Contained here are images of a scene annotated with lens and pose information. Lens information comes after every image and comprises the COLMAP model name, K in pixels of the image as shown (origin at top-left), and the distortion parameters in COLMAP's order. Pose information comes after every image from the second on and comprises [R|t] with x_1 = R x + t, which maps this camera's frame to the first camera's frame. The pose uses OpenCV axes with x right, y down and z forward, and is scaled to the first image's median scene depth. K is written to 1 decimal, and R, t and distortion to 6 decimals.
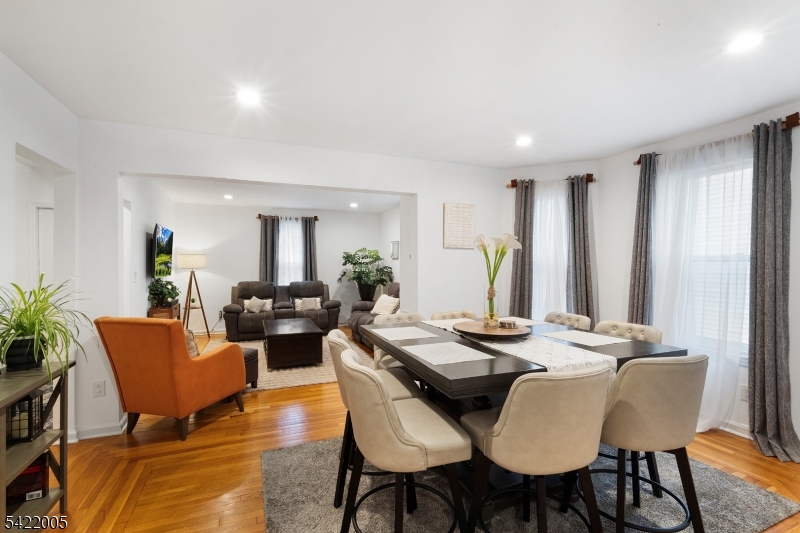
lens RADIAL K [[362.4, 0, 399.5], [0, 362.4, 266.6], [0, 0, 1]] dist [-0.002386, 0.000724]
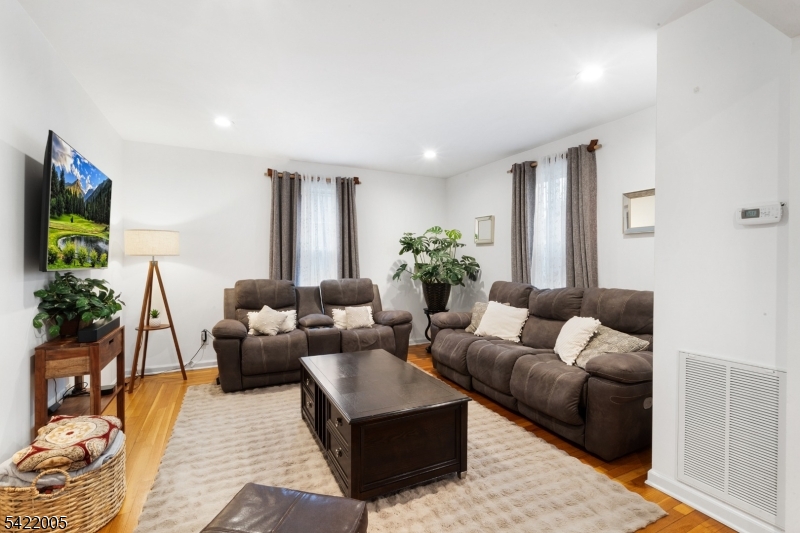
lens RADIAL K [[362.4, 0, 400.0], [0, 362.4, 265.4], [0, 0, 1]] dist [-0.002386, 0.000724]
pose [[0.997712, 0.000314, 0.067612, -0.224592], [-0.000393, 0.999999, 0.001157, 0.017209], [-0.067611, -0.001181, 0.997711, 0.406391]]
